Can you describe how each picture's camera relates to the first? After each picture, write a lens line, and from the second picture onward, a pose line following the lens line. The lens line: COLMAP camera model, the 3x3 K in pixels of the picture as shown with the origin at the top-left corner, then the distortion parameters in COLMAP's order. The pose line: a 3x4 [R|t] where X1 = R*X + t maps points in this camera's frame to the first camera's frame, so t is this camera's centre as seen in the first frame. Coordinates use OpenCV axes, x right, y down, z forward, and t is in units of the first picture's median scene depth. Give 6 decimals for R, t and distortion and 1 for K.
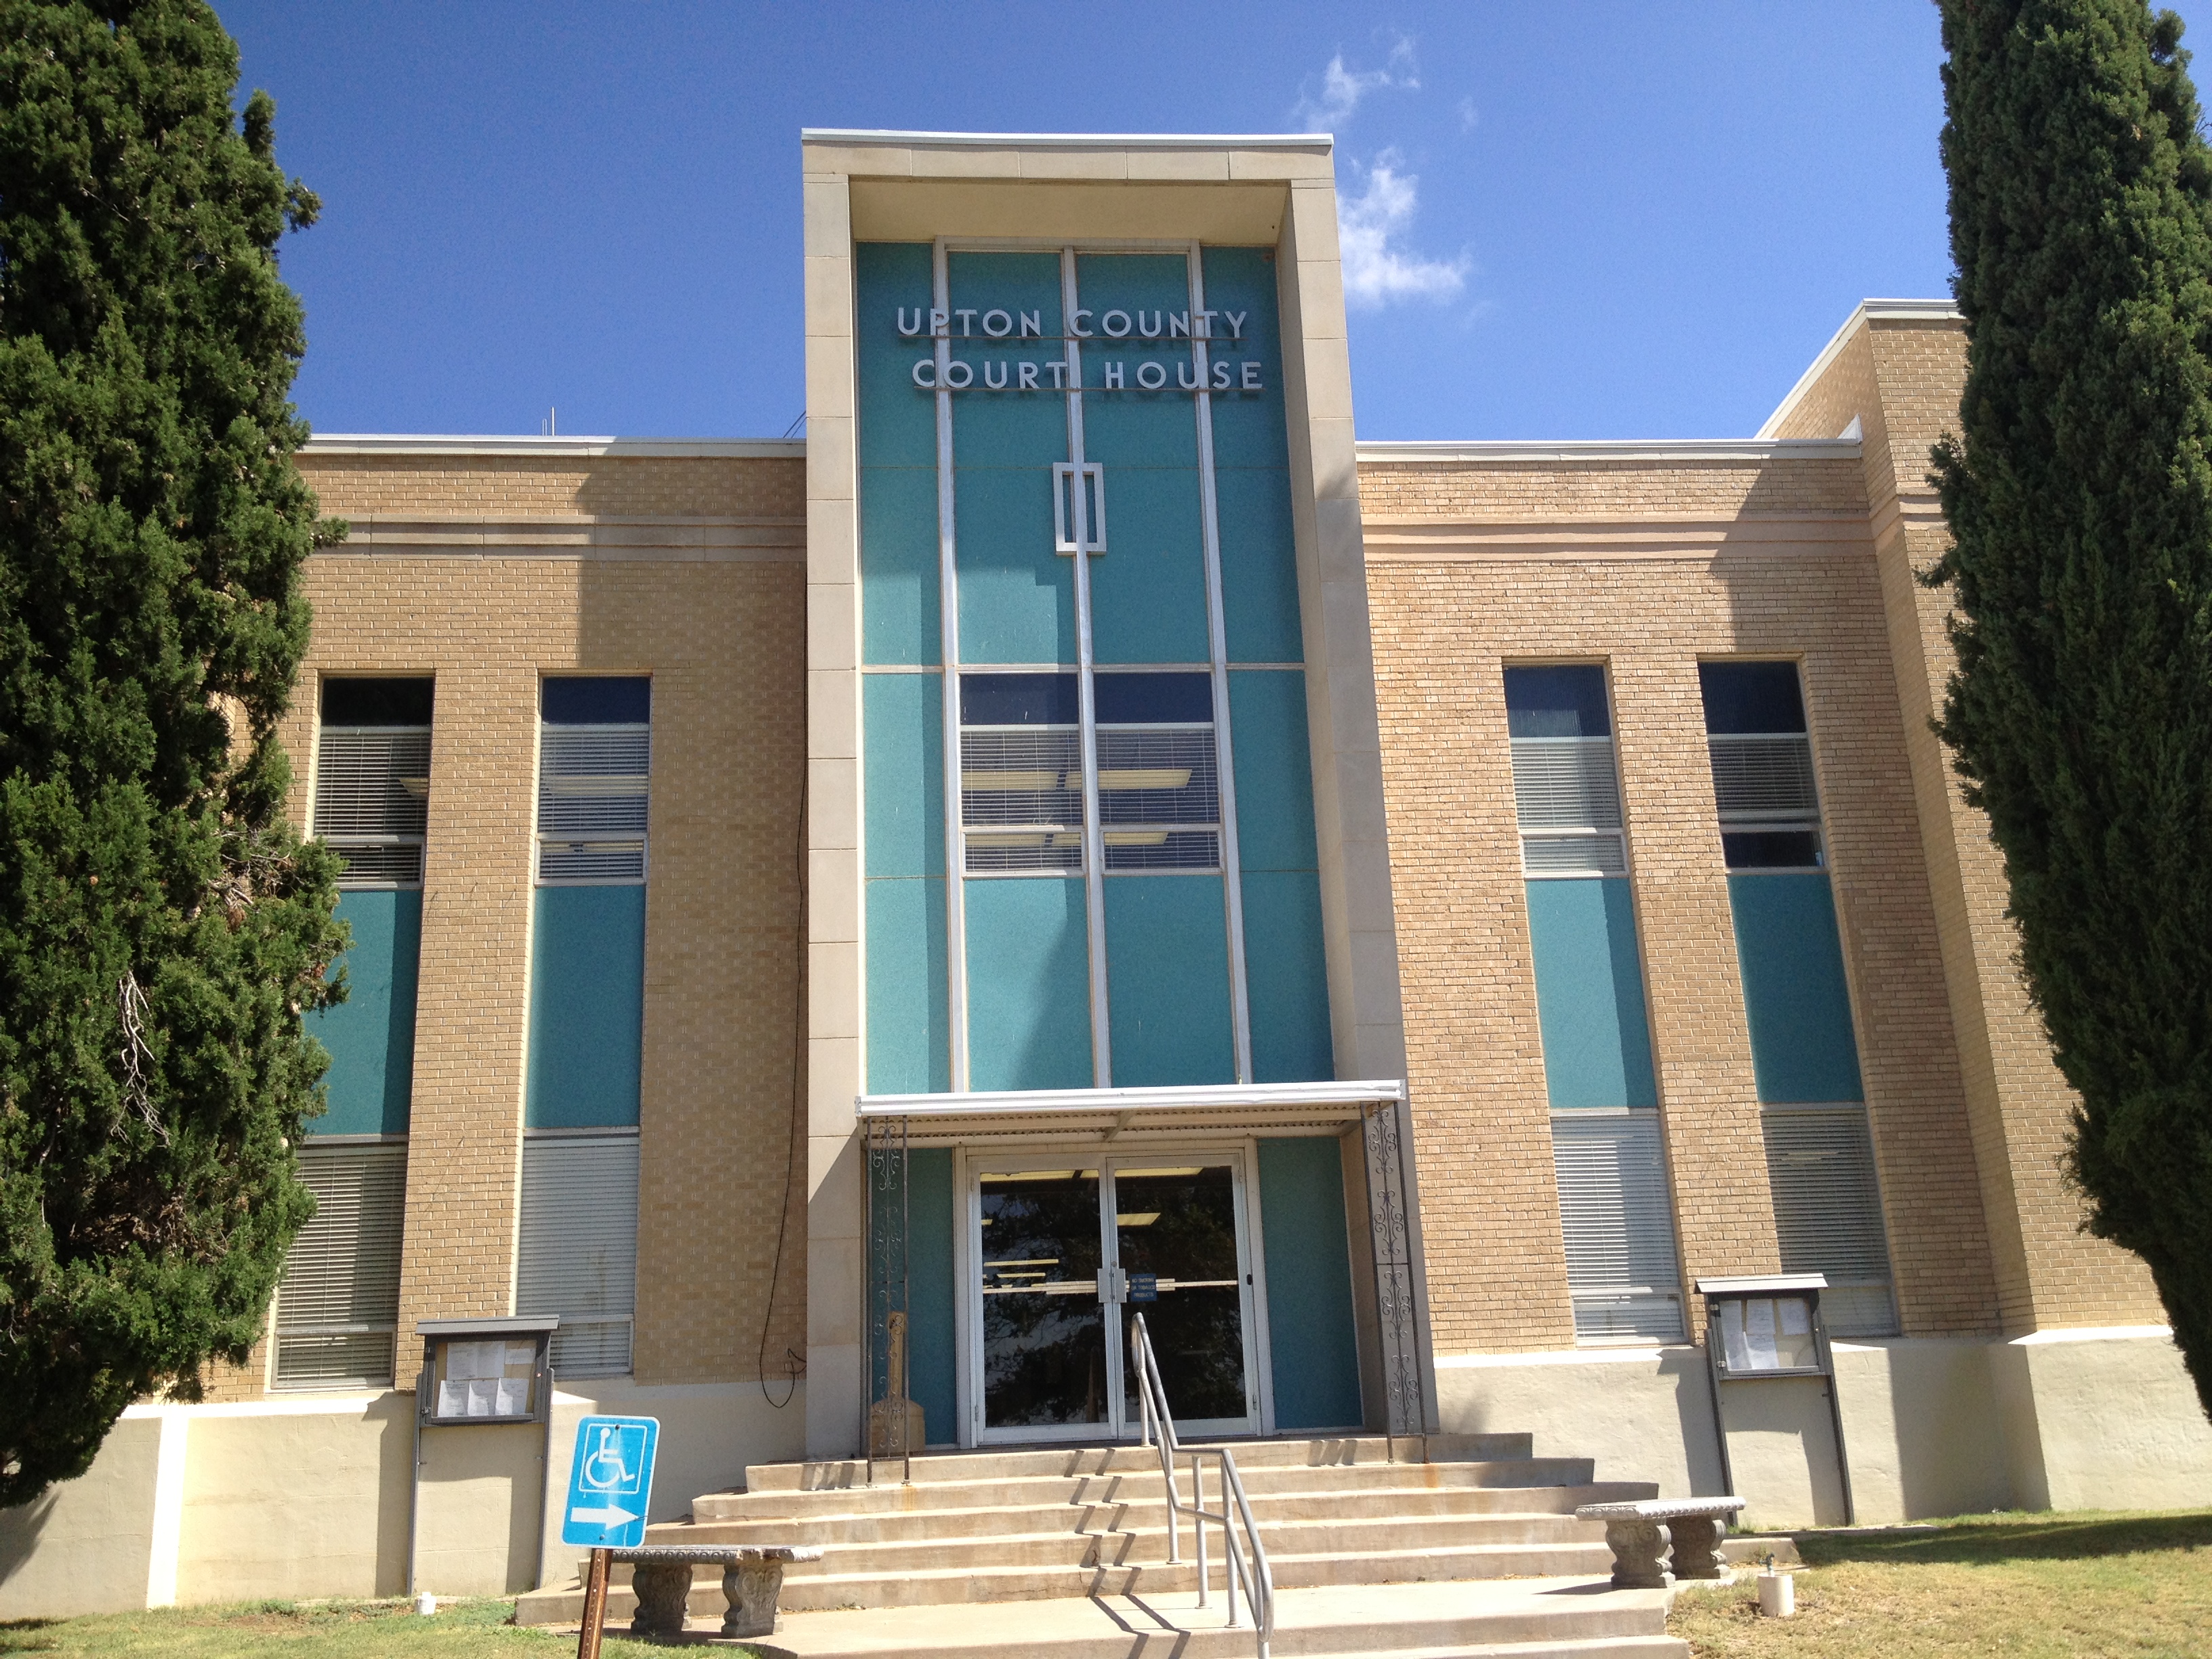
lens RADIAL K [[2243.0, 0, 1115.6], [0, 2243.0, 815.7], [0, 0, 1]] dist [0.069166, 0.000000]
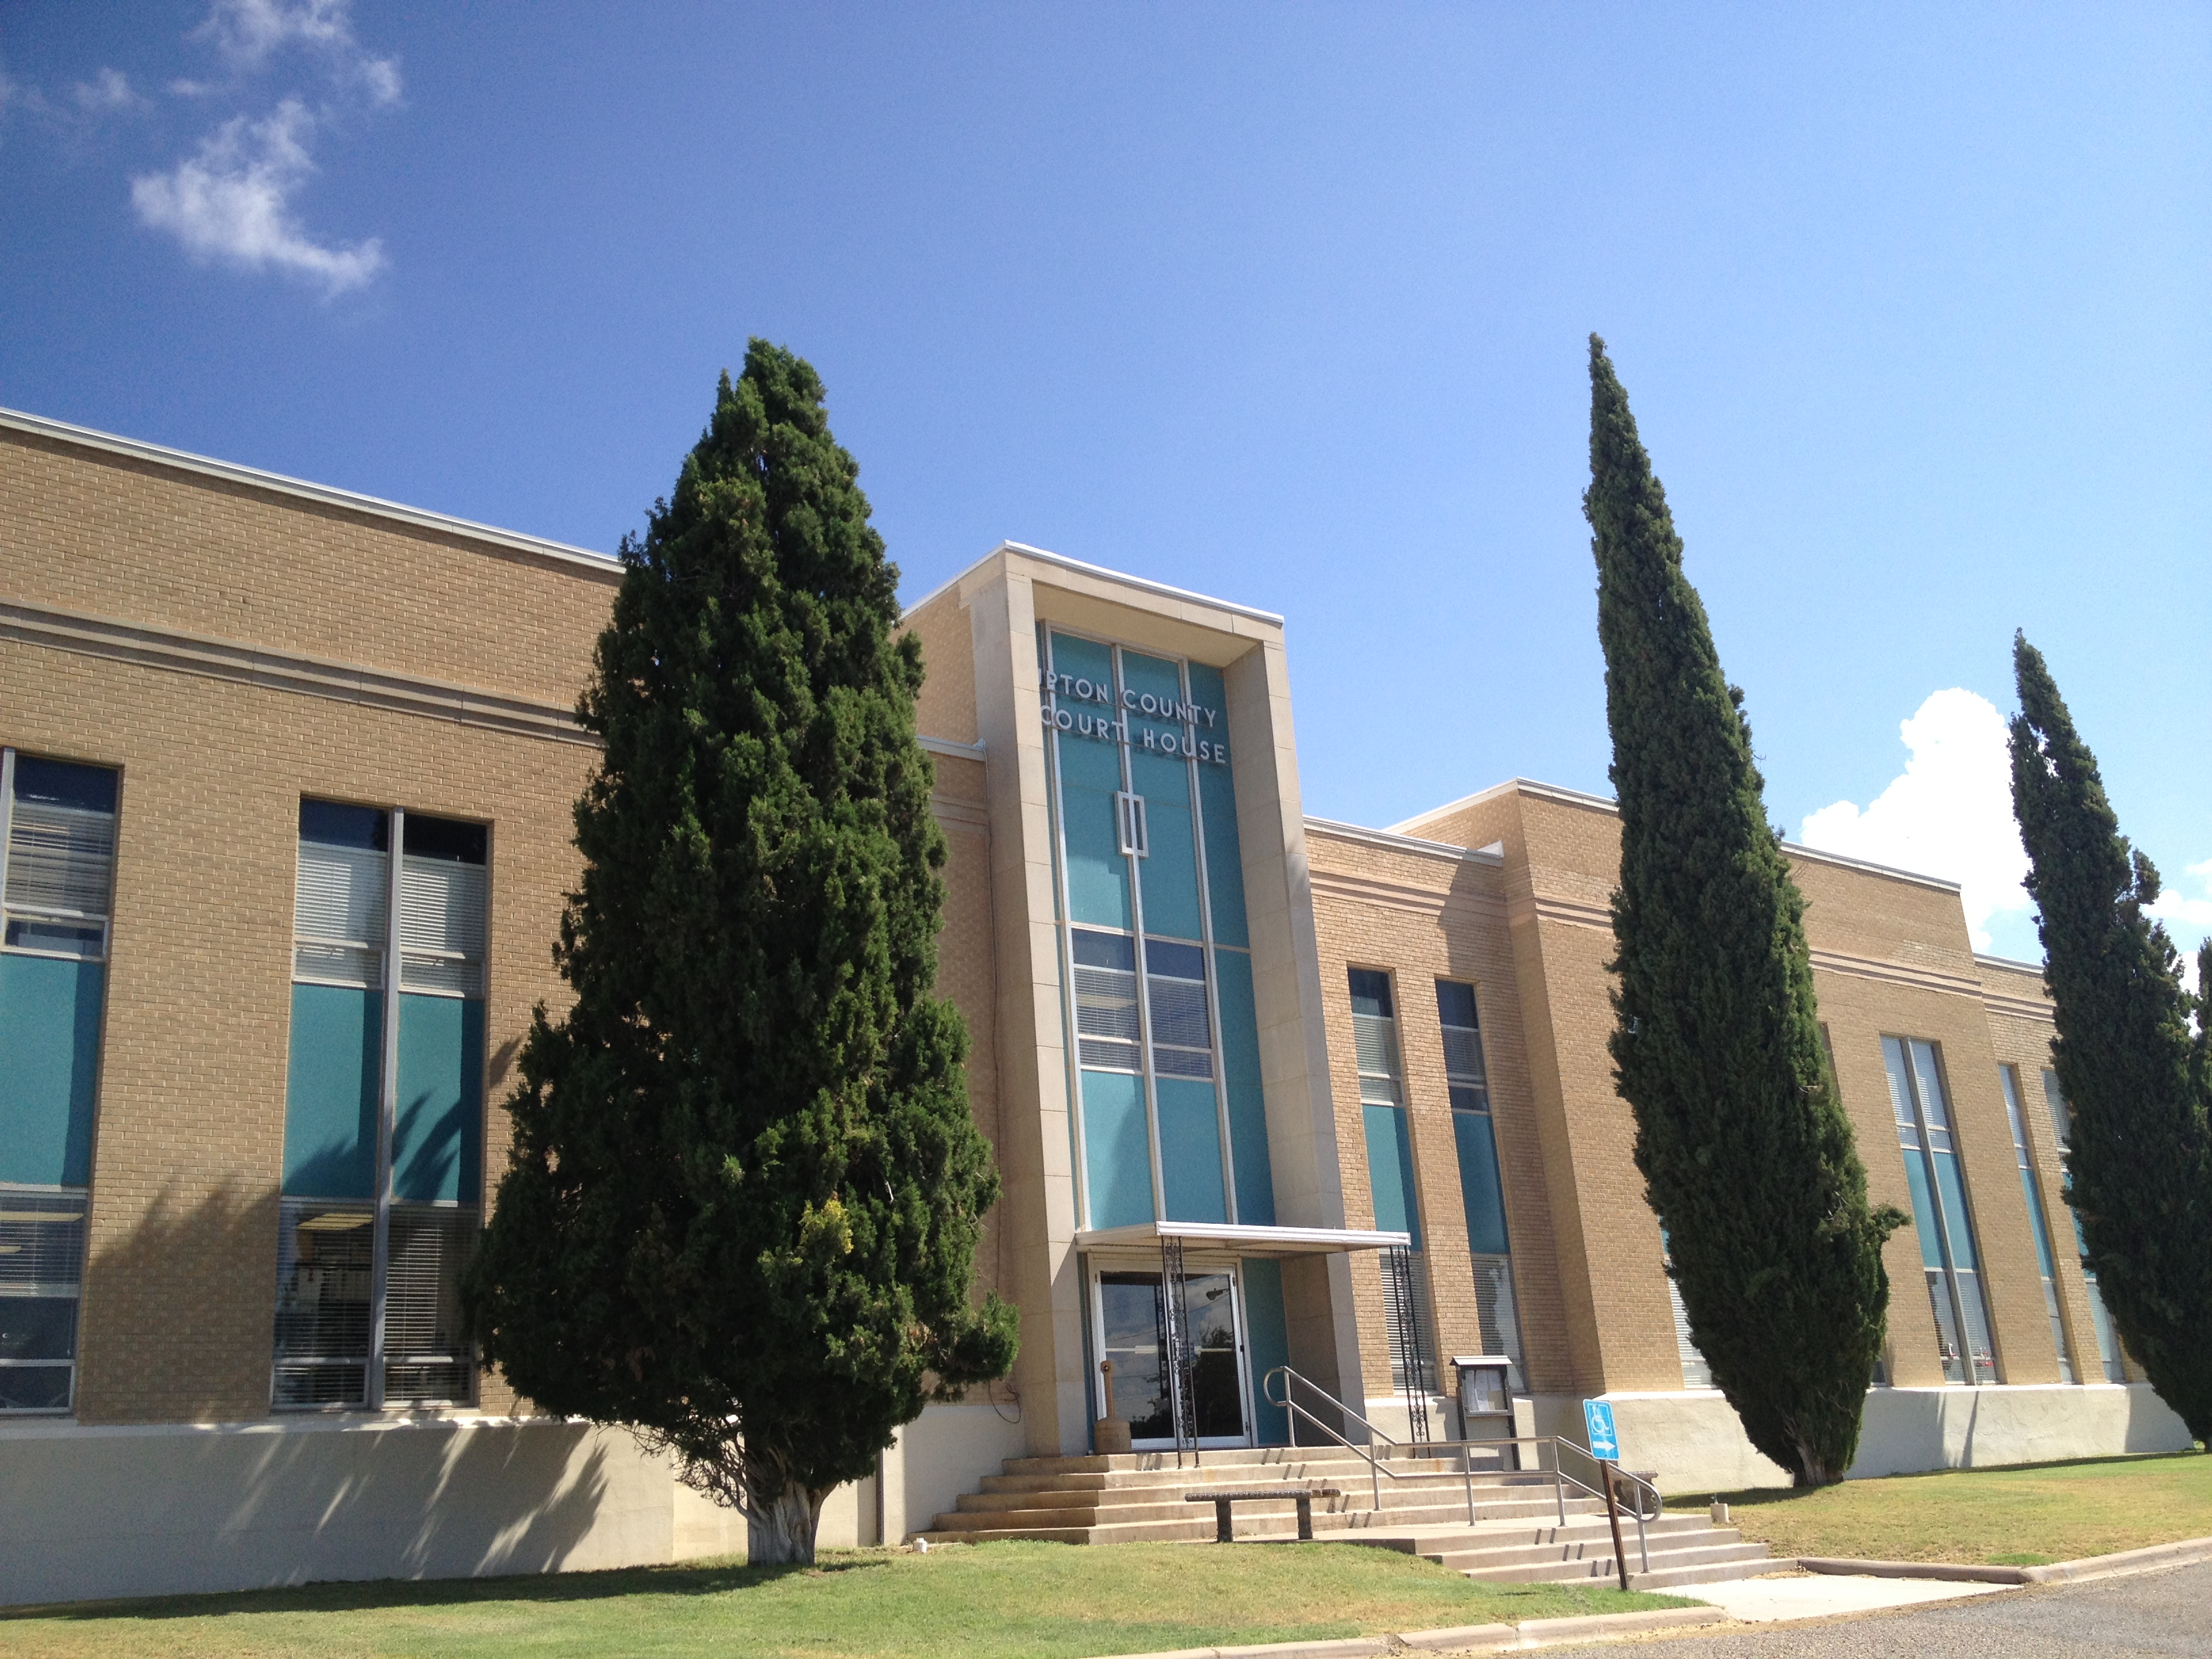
lens RADIAL K [[2243.0, 0, 1101.6], [0, 2243.0, 735.4], [0, 0, 1]] dist [0.069166, 0.000000]
pose [[0.830825, 0.179961, 0.526634, -0.869409], [-0.142843, 0.983531, -0.110740, -0.026695], [-0.537890, 0.016780, 0.842848, -0.274689]]
